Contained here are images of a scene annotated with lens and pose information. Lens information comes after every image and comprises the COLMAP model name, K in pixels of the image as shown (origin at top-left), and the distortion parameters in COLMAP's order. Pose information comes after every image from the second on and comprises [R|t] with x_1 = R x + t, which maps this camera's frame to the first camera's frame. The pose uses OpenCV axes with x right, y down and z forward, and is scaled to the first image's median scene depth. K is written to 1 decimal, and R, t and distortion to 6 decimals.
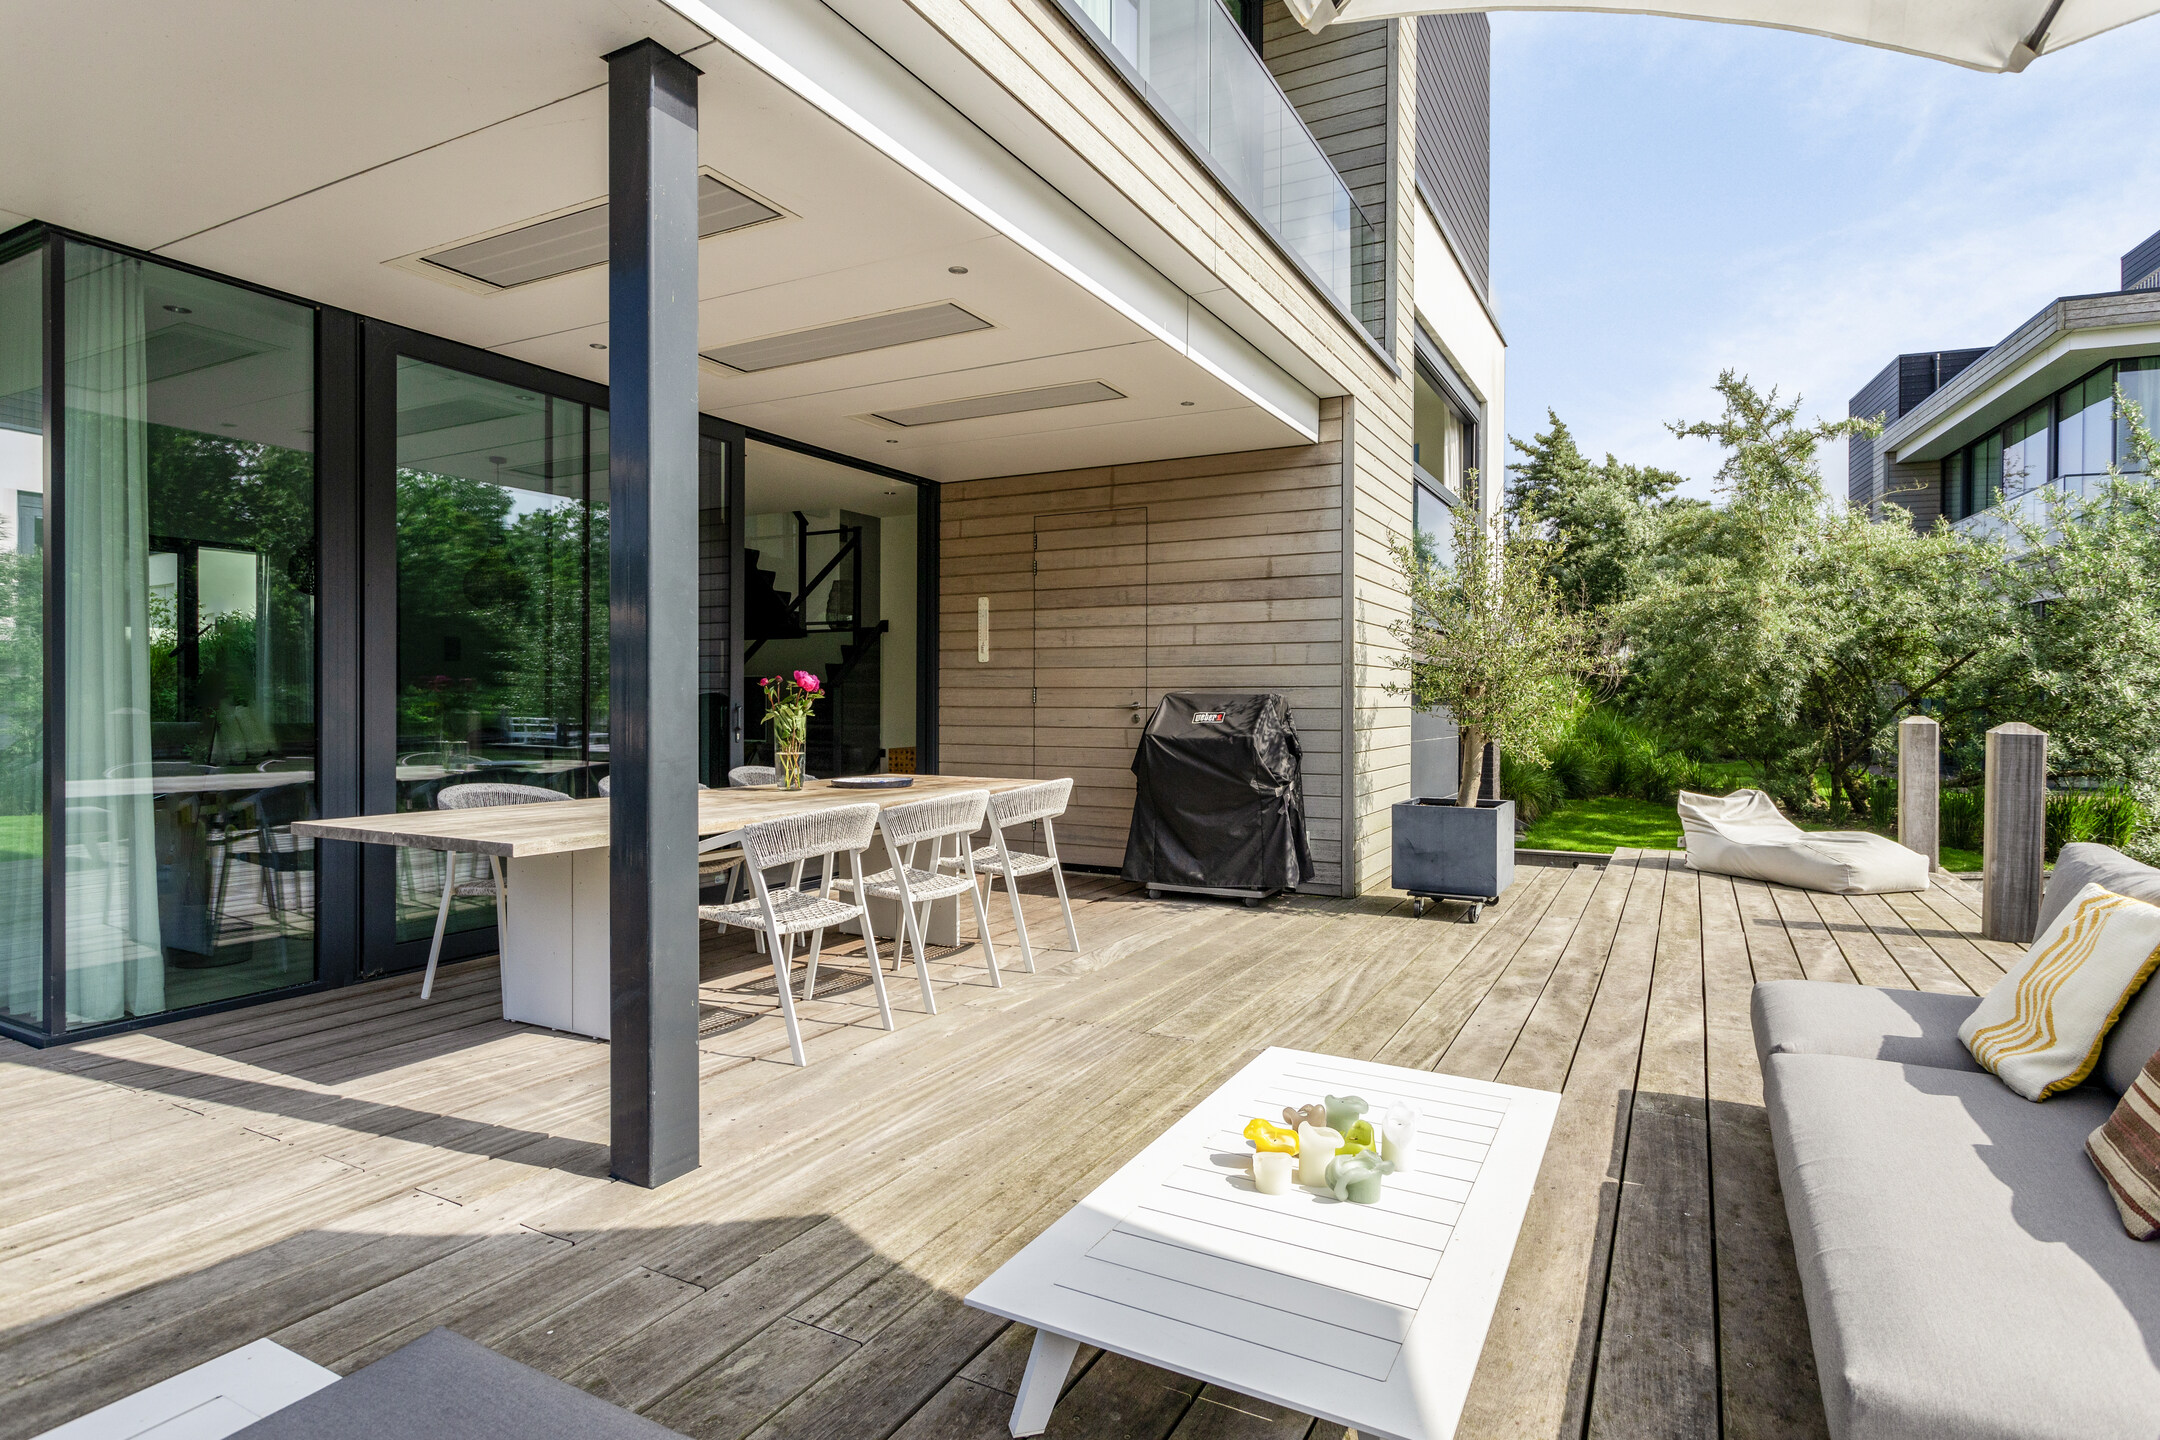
lens RADIAL K [[1130.5, 0, 1080.0], [0, 1130.5, 720.0], [0, 0, 1]] dist [0.001040, 0.000083]
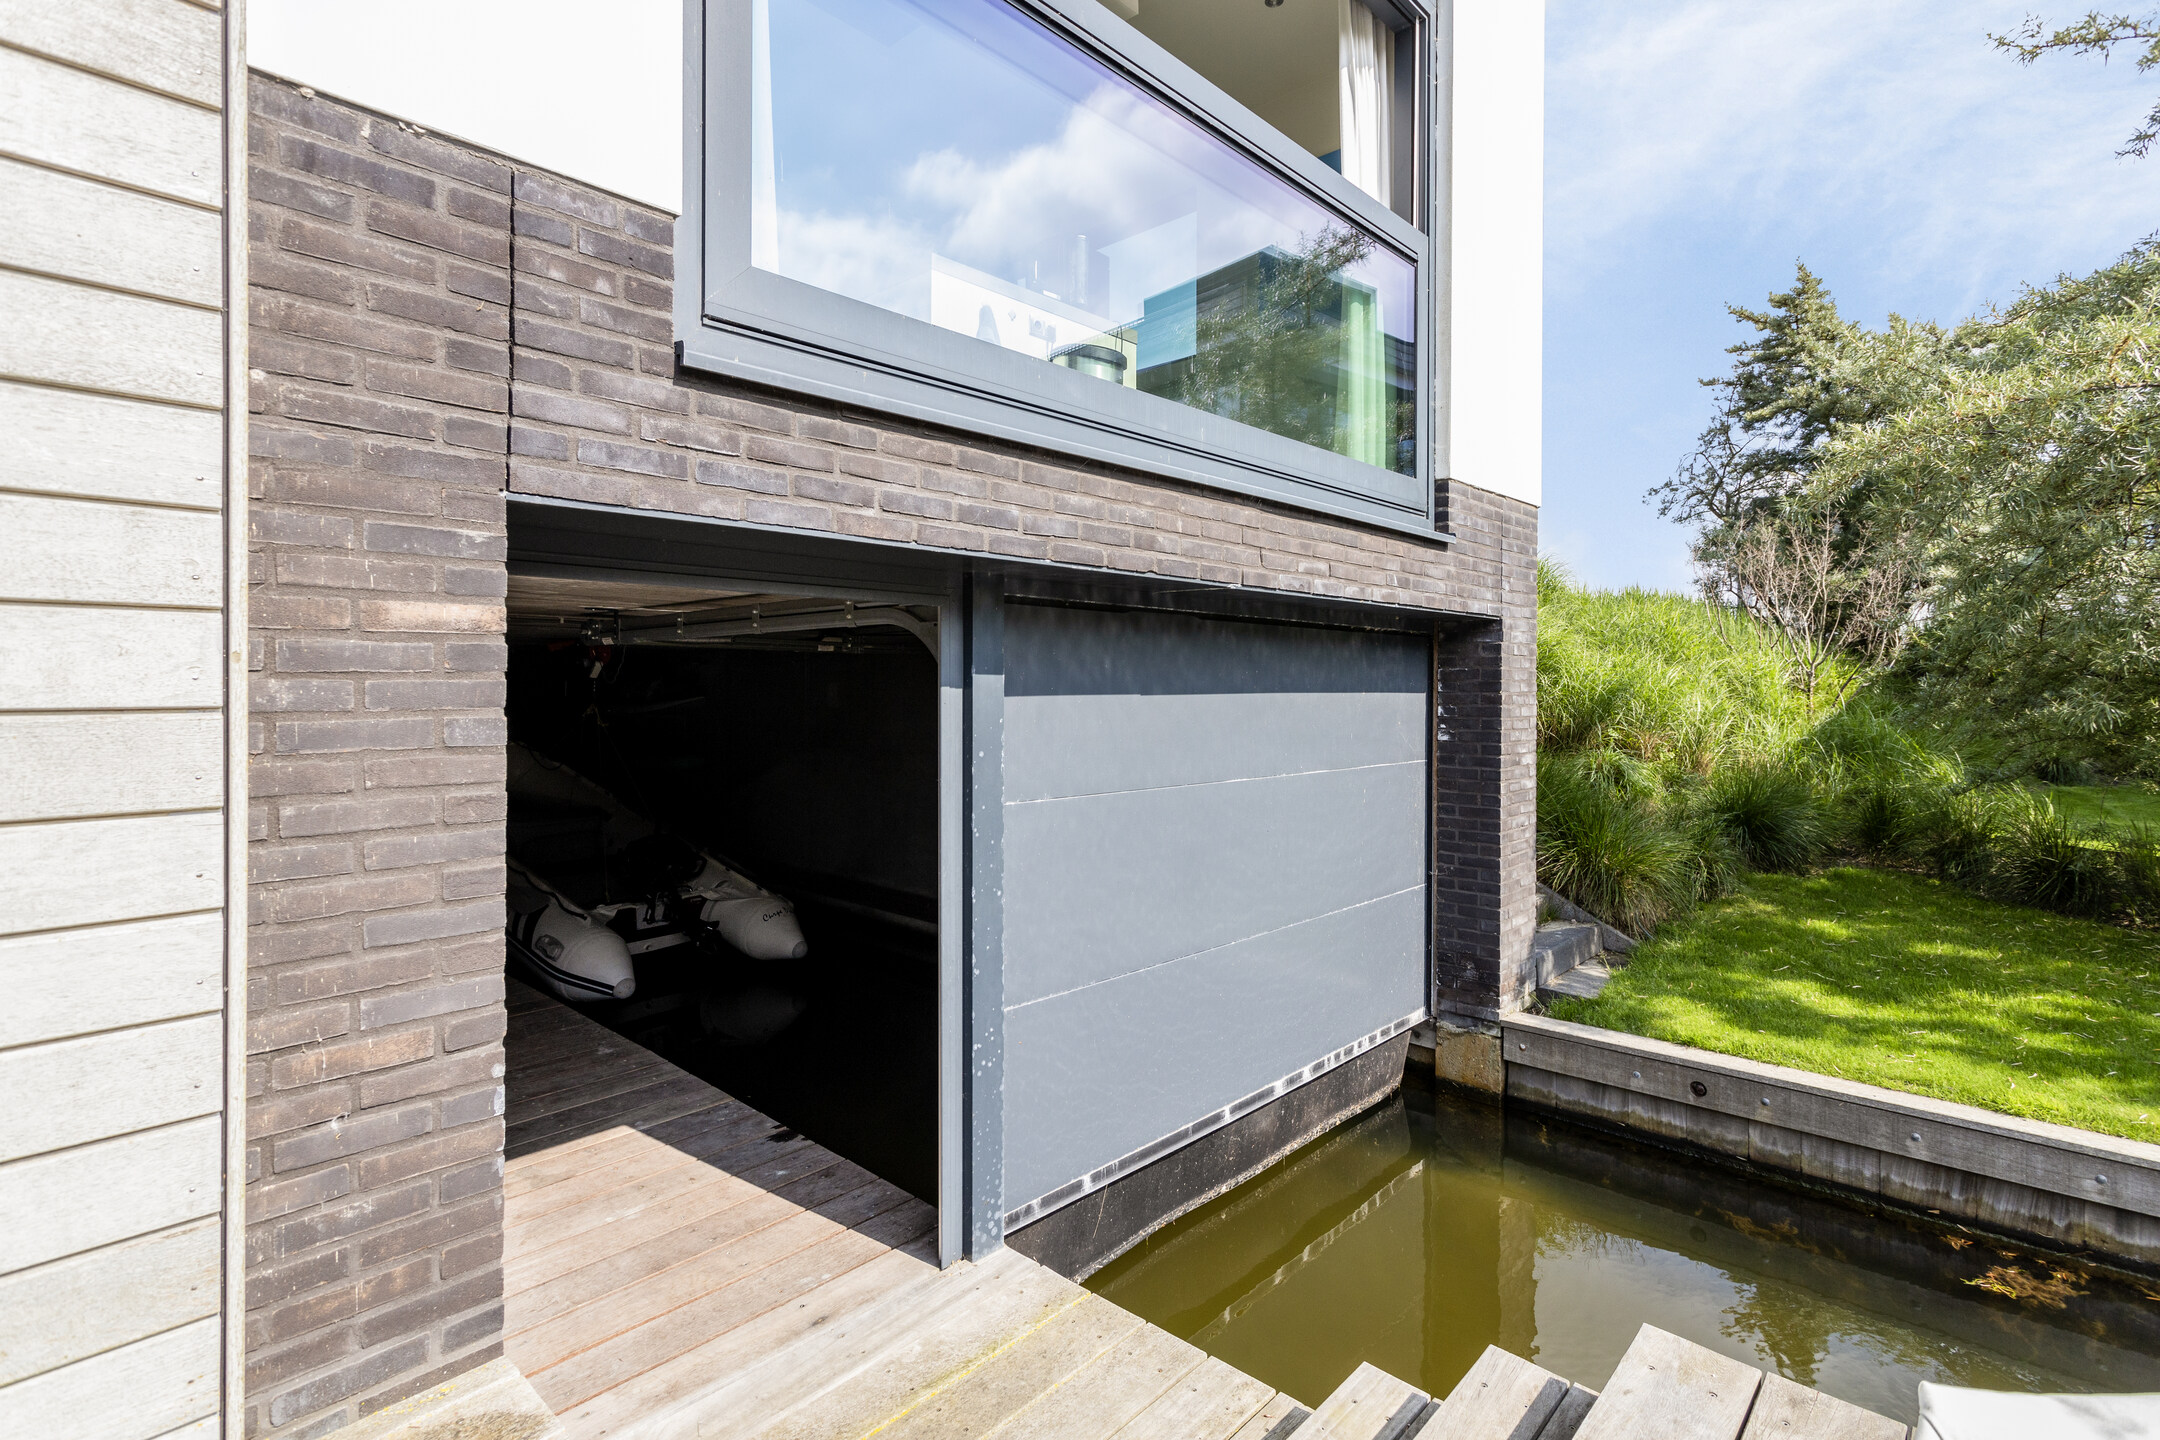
lens RADIAL K [[1042.4, 0, 1087.9], [0, 1042.4, 682.9], [0, 0, 1]] dist [-0.001117, -0.000191]
pose [[0.969484, -0.001746, -0.245149, 0.229812], [-0.002677, 0.999840, -0.017705, -0.006366], [0.245141, 0.017821, 0.969324, 0.423018]]
